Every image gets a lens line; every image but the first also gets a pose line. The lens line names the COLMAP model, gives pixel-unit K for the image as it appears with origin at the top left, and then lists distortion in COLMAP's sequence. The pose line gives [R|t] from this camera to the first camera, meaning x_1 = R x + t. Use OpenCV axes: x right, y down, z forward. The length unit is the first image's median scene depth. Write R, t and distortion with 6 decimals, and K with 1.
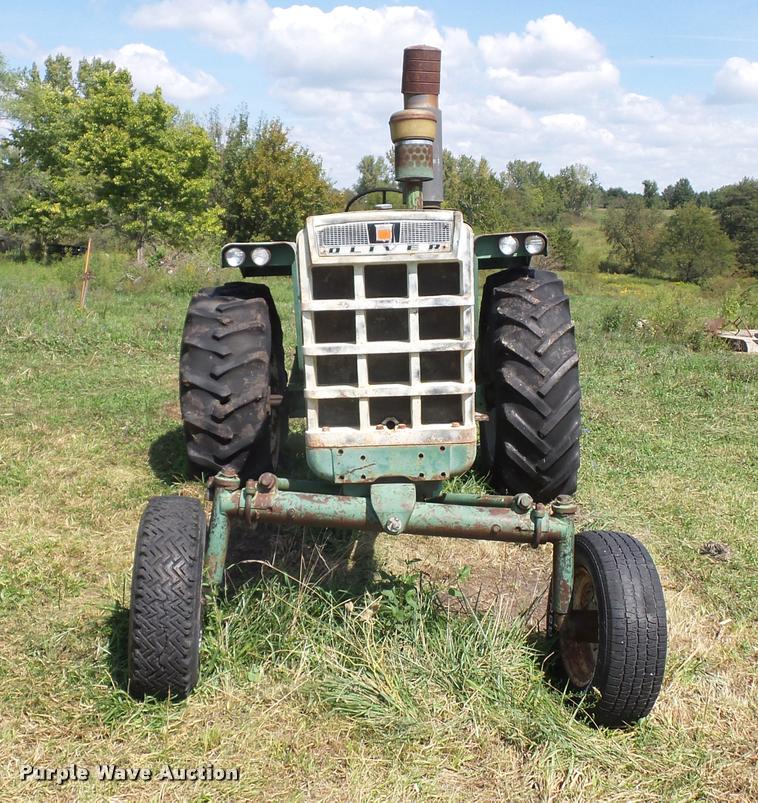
lens RADIAL K [[929.7, 0, 379.8], [0, 929.7, 404.6], [0, 0, 1]] dist [0.024228, 0.000000]
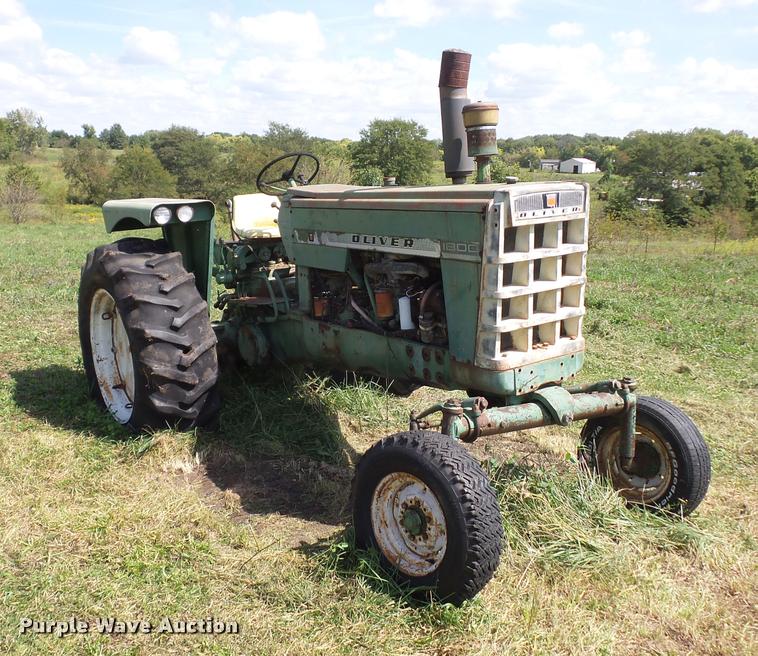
lens RADIAL K [[773.2, 0, 353.2], [0, 773.2, 322.8], [0, 0, 1]] dist [-0.004242, 0.000000]
pose [[0.815554, -0.121584, 0.565764, -0.504836], [0.112564, 0.992335, 0.050992, -0.058295], [-0.567627, 0.022098, 0.822989, 0.152845]]
